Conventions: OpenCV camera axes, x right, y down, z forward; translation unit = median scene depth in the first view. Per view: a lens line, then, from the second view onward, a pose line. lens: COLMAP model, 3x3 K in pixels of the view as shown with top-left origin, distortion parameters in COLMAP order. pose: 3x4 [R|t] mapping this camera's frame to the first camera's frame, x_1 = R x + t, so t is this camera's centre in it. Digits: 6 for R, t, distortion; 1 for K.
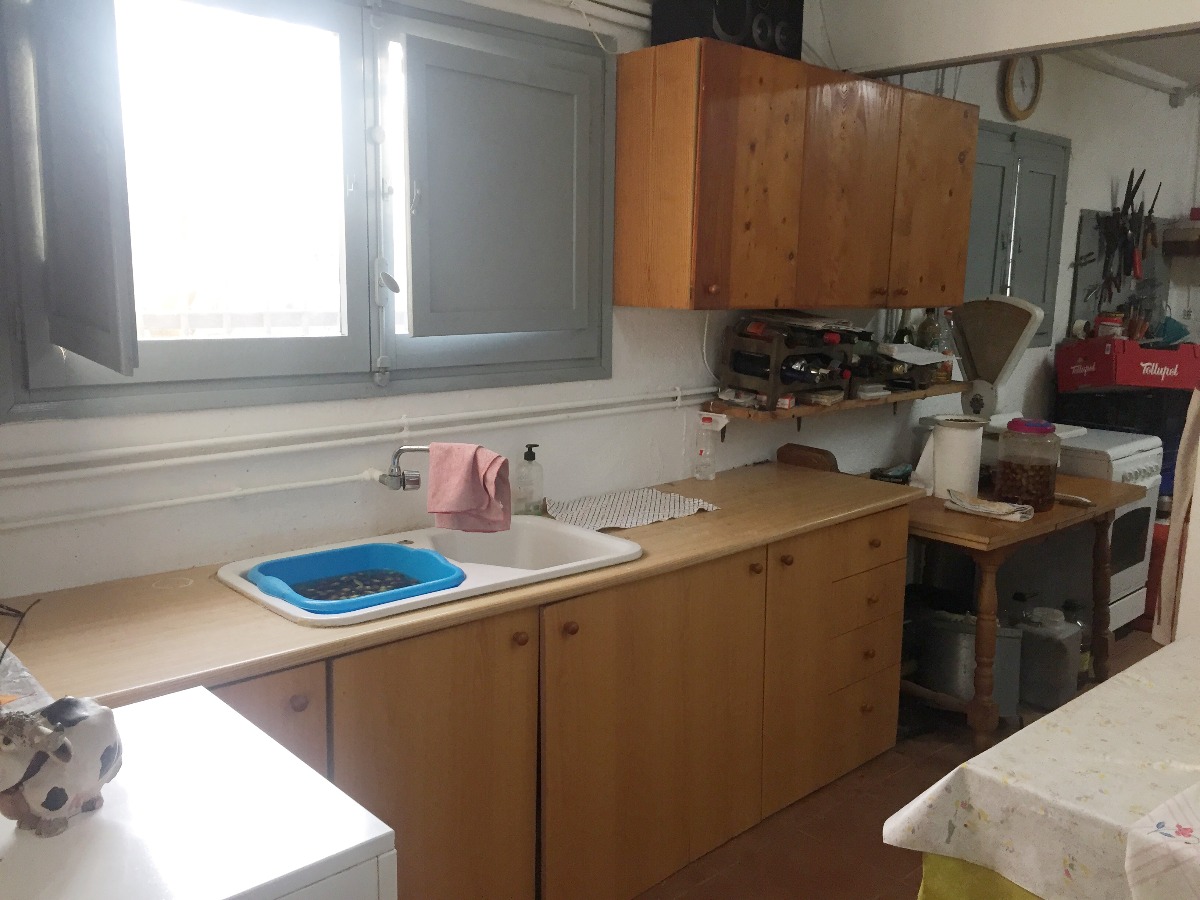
lens RADIAL K [[1018.7, 0, 597.9], [0, 1018.7, 449.5], [0, 0, 1]] dist [0.069519, -0.084267]
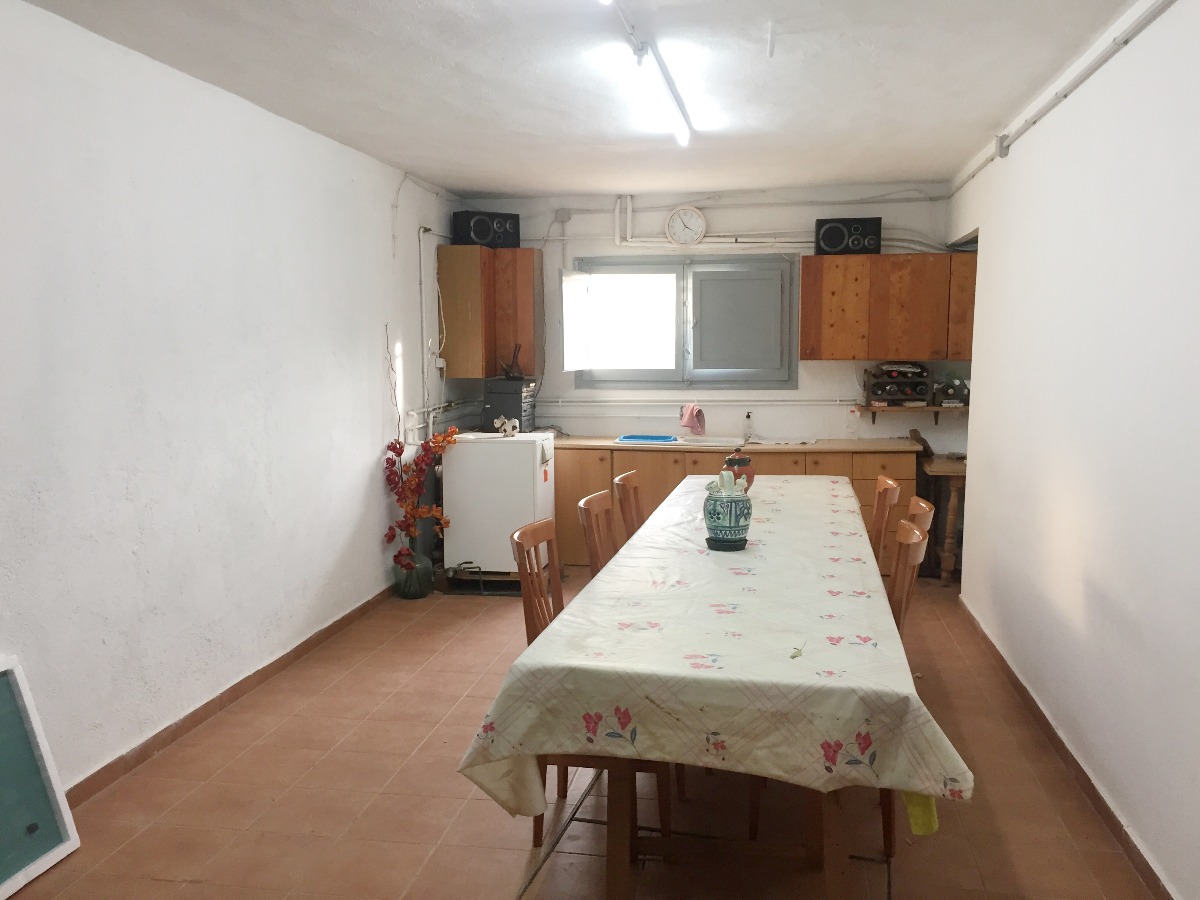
lens RADIAL K [[1018.7, 0, 600.5], [0, 1018.7, 450.2], [0, 0, 1]] dist [0.069519, -0.084267]
pose [[0.609591, 0.071810, -0.789457, 1.746737], [-0.116121, 0.993235, 0.000681, 0.132658], [0.784165, 0.091257, 0.613805, -0.870441]]
